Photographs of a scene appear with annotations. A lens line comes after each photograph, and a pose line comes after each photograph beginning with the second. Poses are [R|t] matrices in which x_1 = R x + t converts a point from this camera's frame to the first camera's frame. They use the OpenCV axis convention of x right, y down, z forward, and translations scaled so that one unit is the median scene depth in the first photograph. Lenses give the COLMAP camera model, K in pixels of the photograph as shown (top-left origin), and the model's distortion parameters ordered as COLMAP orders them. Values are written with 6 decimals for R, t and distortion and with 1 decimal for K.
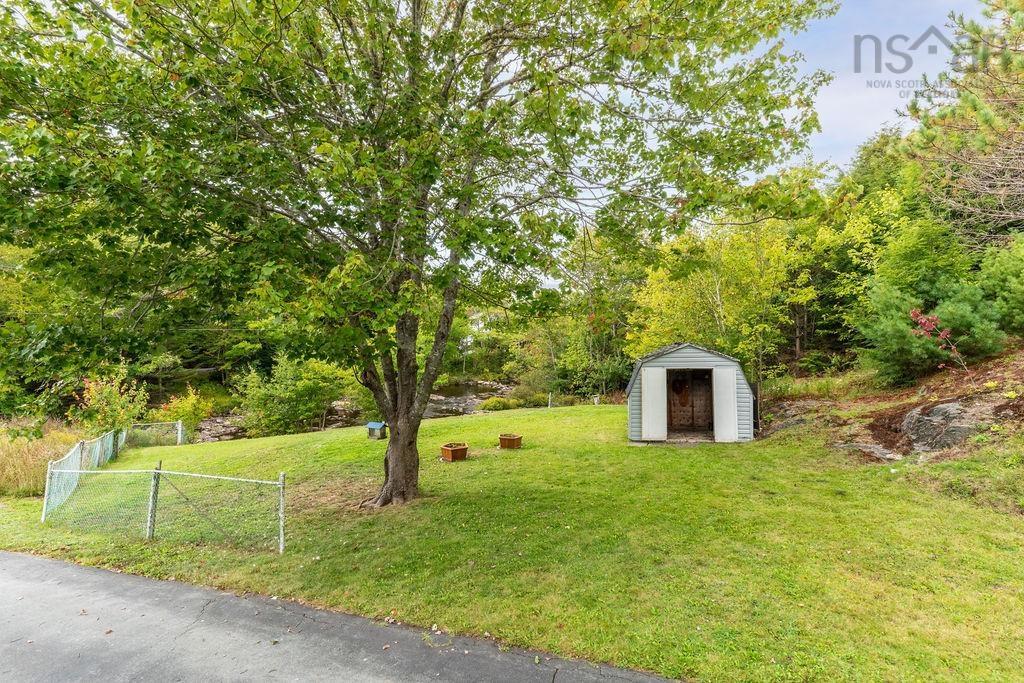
lens RADIAL K [[500.2, 0, 514.1], [0, 500.2, 345.3], [0, 0, 1]] dist [0.003272, 0.000048]
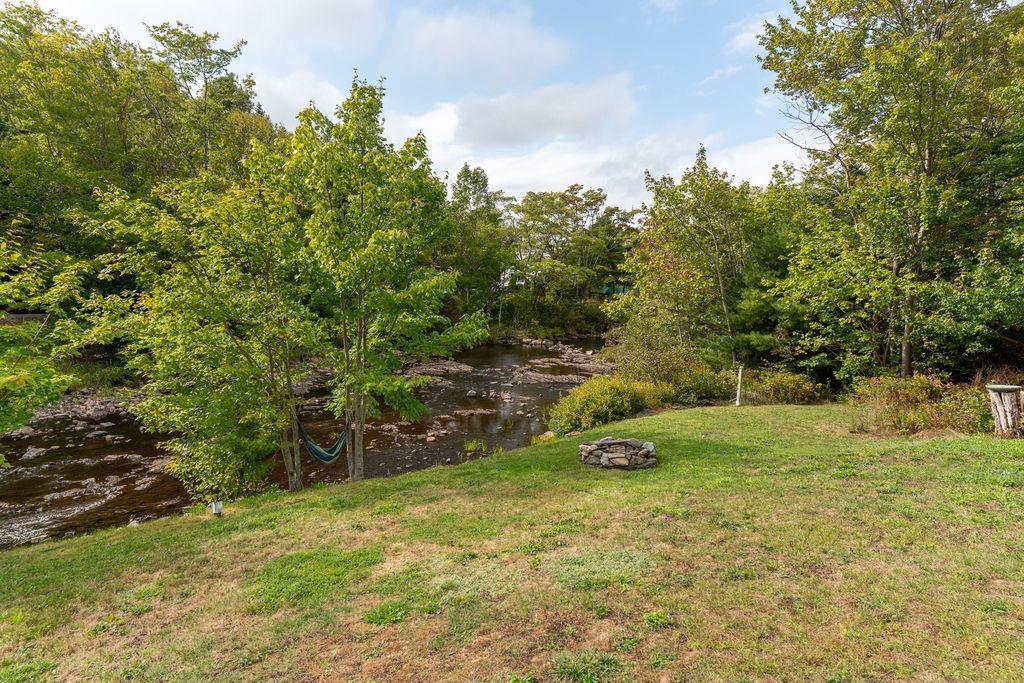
lens RADIAL K [[532.4, 0, 514.2], [0, 532.4, 335.1], [0, 0, 1]] dist [0.002764, 0.000298]
pose [[0.998650, 0.006857, -0.051482, -0.073804], [-0.003675, 0.998092, 0.061642, 0.038547], [0.051806, -0.061370, 0.996770, 0.496888]]
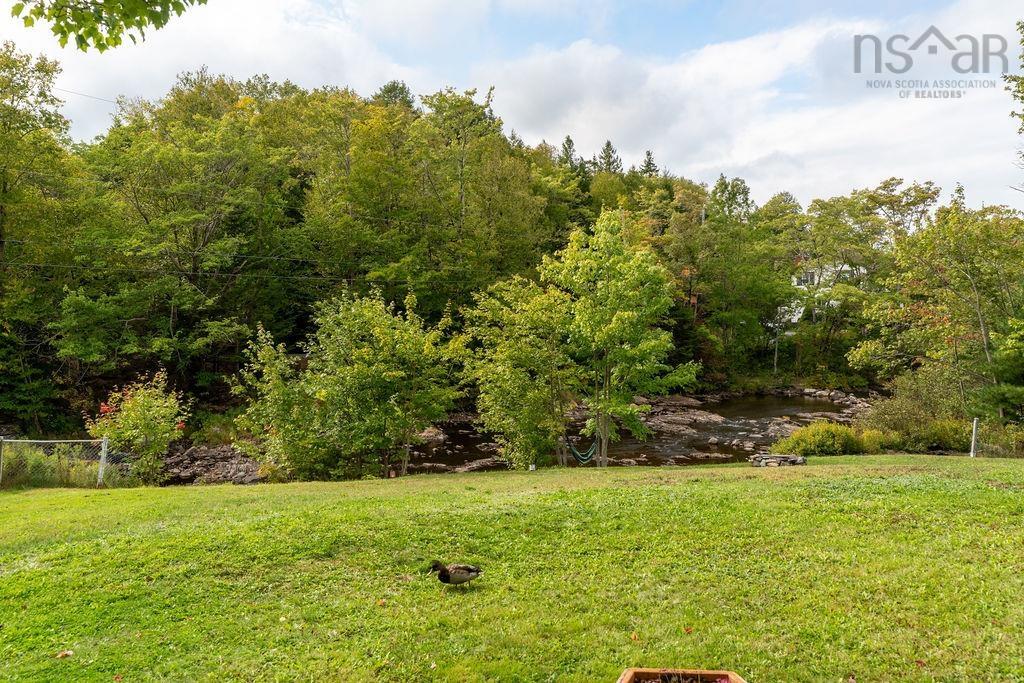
lens RADIAL K [[805.5, 0, 512.5], [0, 805.5, 339.9], [0, 0, 1]] dist [0.009096, 0.000916]
pose [[0.904055, 0.005188, -0.427385, 0.012003], [-0.001043, 0.999950, 0.009932, 0.023995], [0.427415, -0.008533, 0.904015, 0.236825]]
